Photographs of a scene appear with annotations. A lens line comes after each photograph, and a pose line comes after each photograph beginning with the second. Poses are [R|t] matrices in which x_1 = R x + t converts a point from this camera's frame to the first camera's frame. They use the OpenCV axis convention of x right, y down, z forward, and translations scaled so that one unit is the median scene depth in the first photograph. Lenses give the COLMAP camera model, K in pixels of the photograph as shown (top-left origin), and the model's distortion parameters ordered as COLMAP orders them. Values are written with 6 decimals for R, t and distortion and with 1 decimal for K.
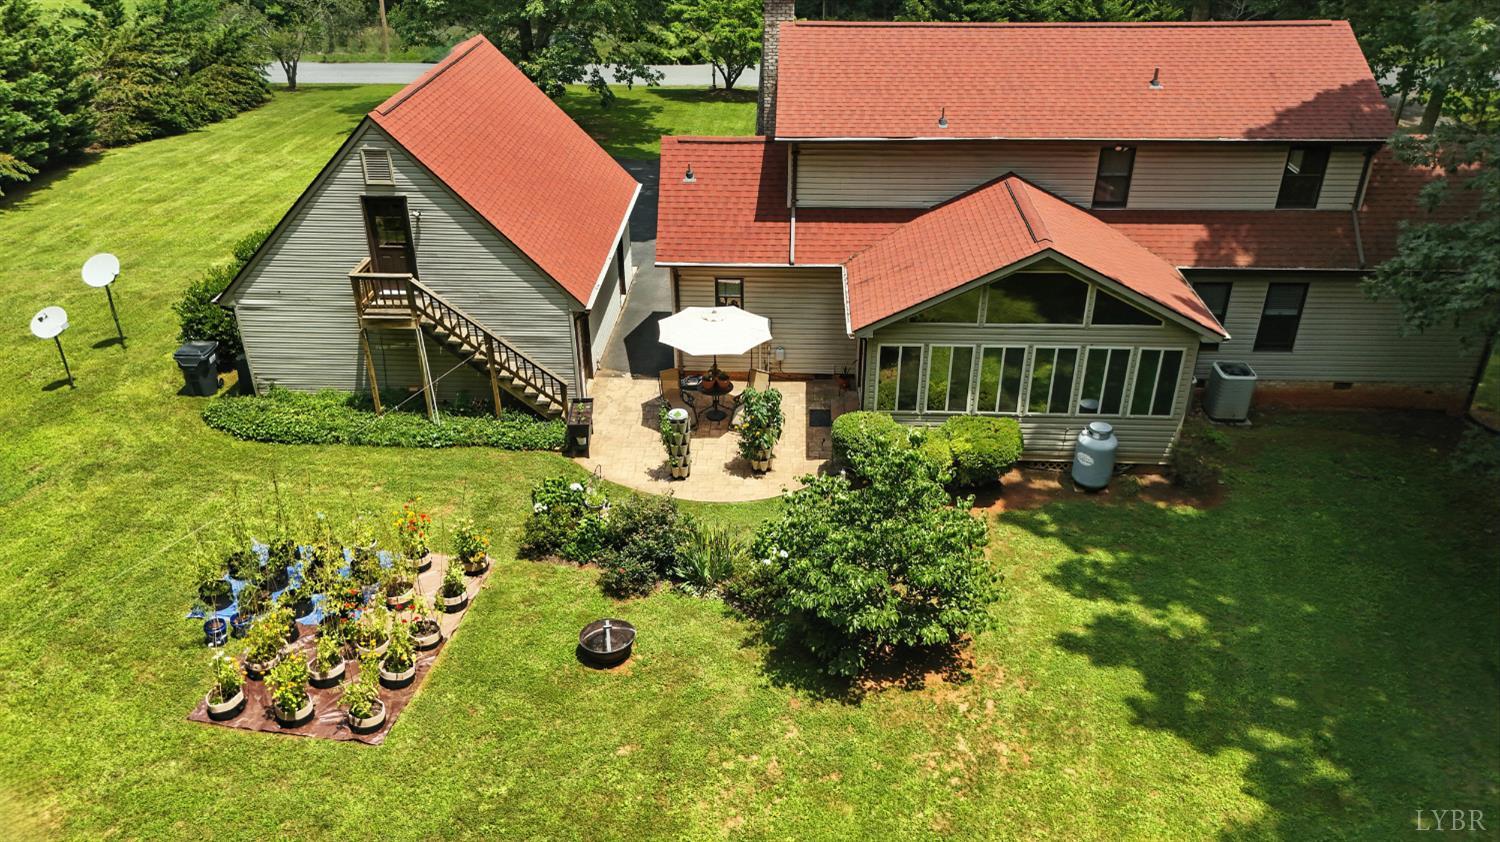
lens RADIAL K [[1186.8, 0, 750.0], [0, 1186.8, 421.0], [0, 0, 1]] dist [0.080459, -0.002566]
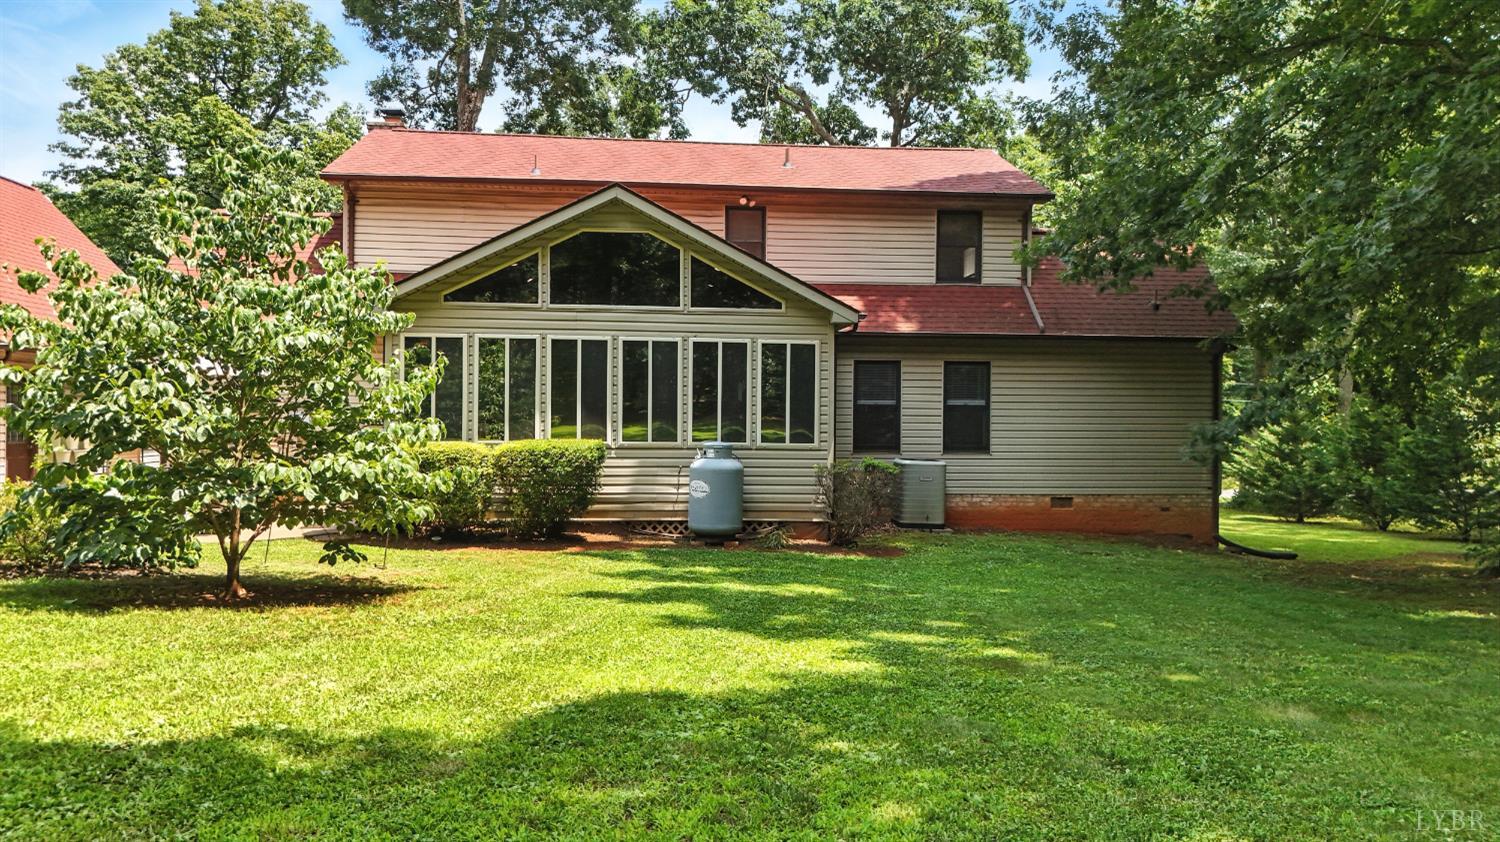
lens RADIAL K [[1186.8, 0, 750.0], [0, 1186.8, 421.0], [0, 0, 1]] dist [0.080459, -0.002566]
pose [[0.993708, 0.007374, 0.111759, 0.219080], [0.050389, 0.861713, -0.504888, 0.331439], [-0.100028, 0.507343, 0.855919, 0.358296]]
